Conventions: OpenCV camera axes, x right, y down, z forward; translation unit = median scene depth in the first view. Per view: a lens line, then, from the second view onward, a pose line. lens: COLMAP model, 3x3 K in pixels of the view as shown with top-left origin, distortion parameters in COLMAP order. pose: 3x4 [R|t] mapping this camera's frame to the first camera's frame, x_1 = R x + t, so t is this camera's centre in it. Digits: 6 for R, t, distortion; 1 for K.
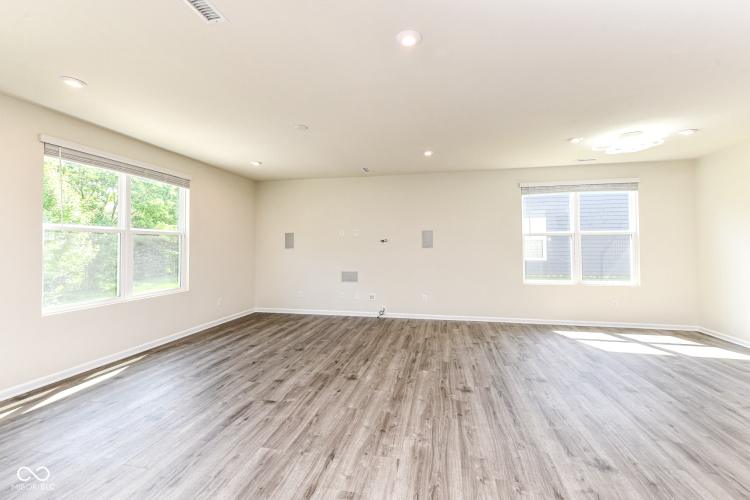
lens RADIAL K [[309.4, 0, 382.6], [0, 309.4, 240.2], [0, 0, 1]] dist [0.004335, -0.000017]
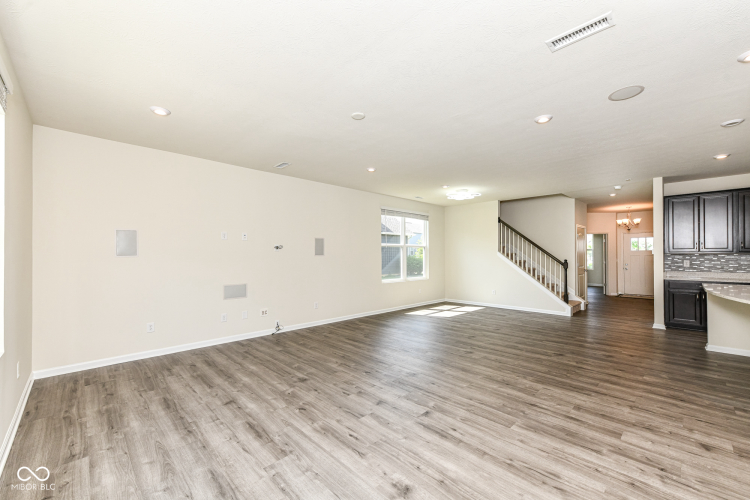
lens RADIAL K [[300.5, 0, 376.8], [0, 300.5, 253.8], [0, 0, 1]] dist [0.001126, -0.000012]
pose [[0.563166, 0.010368, 0.826279, -0.899285], [-0.016845, 0.999858, -0.001064, 0.028187], [-0.826172, -0.013319, 0.563261, 0.457886]]
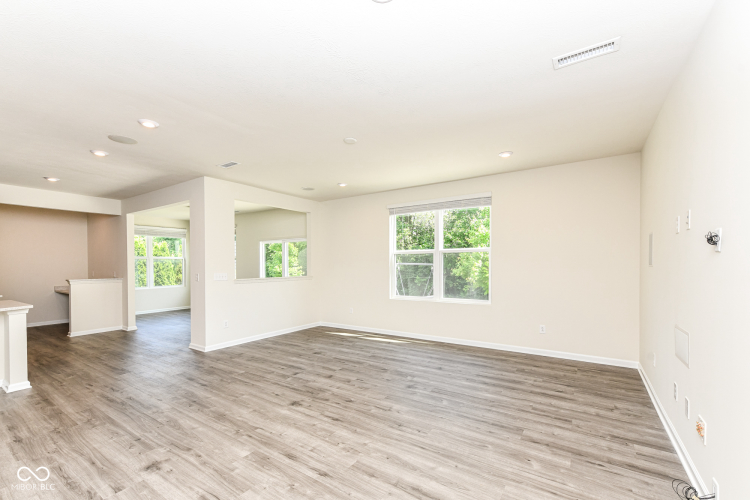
lens RADIAL K [[315.1, 0, 374.9], [0, 315.1, 282.8], [0, 0, 1]] dist [0.002922, 0.000180]
pose [[-0.377338, 0.060484, -0.924098, 0.559308], [0.026236, 0.998163, 0.054618, 0.044843], [0.925704, -0.003636, -0.378231, 1.366376]]
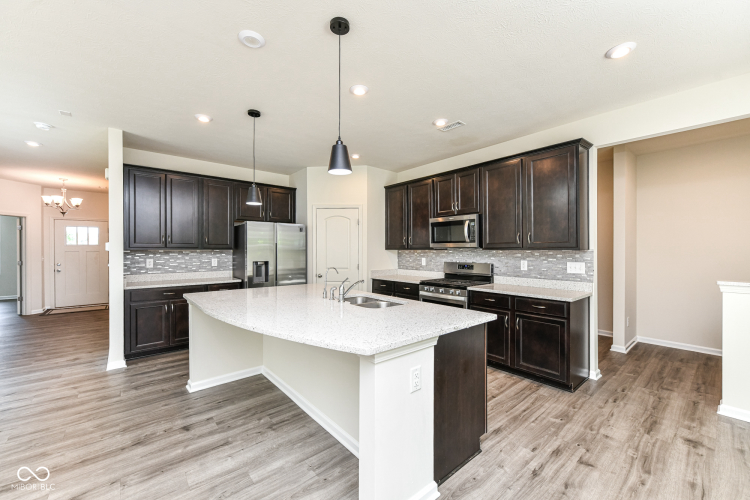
lens RADIAL K [[300.5, 0, 376.8], [0, 300.5, 253.8], [0, 0, 1]] dist [0.001126, -0.000012]
pose [[-0.788966, -0.001212, 0.614435, -0.114982], [-0.009258, 0.999908, -0.009915, 0.017208], [-0.614367, -0.013511, -0.788905, 0.387802]]
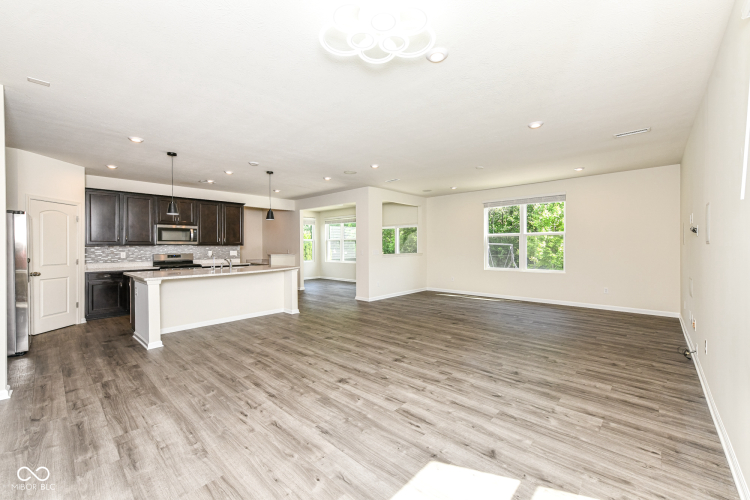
lens RADIAL K [[299.0, 0, 378.8], [0, 299.0, 247.1], [0, 0, 1]] dist [0.000875, 0.000107]
pose [[-0.513934, 0.010565, -0.857765, 1.253966], [0.026752, 0.999635, -0.003717, 0.038448], [0.857413, -0.024857, -0.514029, 1.286194]]
